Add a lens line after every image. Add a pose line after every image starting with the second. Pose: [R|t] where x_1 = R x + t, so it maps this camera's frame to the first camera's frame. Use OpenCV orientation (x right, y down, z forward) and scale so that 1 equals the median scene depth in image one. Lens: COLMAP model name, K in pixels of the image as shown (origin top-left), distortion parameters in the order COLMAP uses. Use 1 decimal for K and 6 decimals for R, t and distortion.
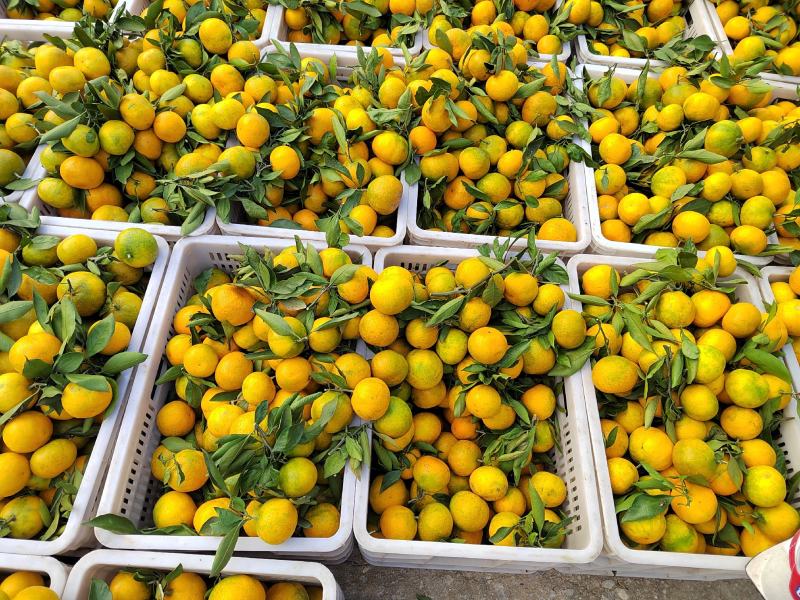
lens RADIAL K [[545.7, 0, 396.0], [0, 545.7, 298.7], [0, 0, 1]] dist [0.002163, -0.004834]
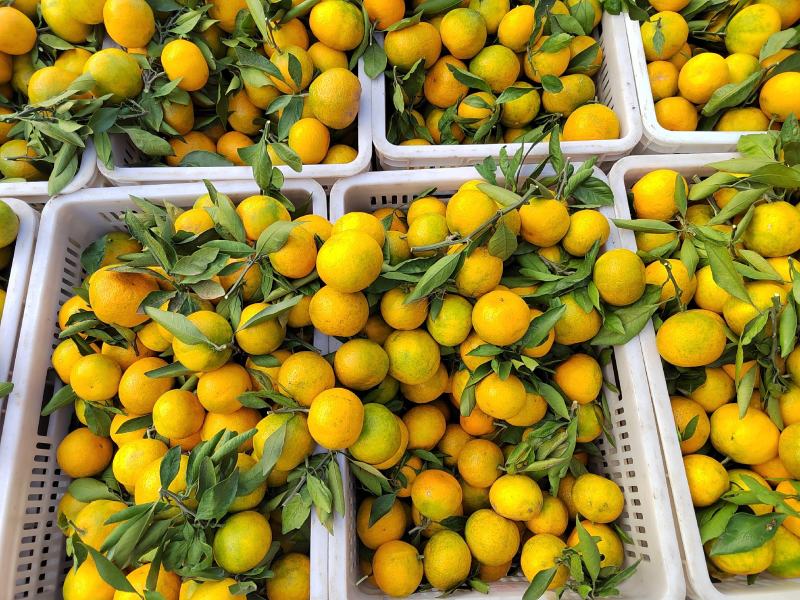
lens RADIAL K [[545.7, 0, 396.0], [0, 545.7, 298.7], [0, 0, 1]] dist [0.002163, -0.004834]
pose [[0.994224, -0.100823, -0.036783, 0.061126], [0.105977, 0.976401, 0.188177, -0.074631], [0.016942, -0.190988, 0.981446, 0.317535]]
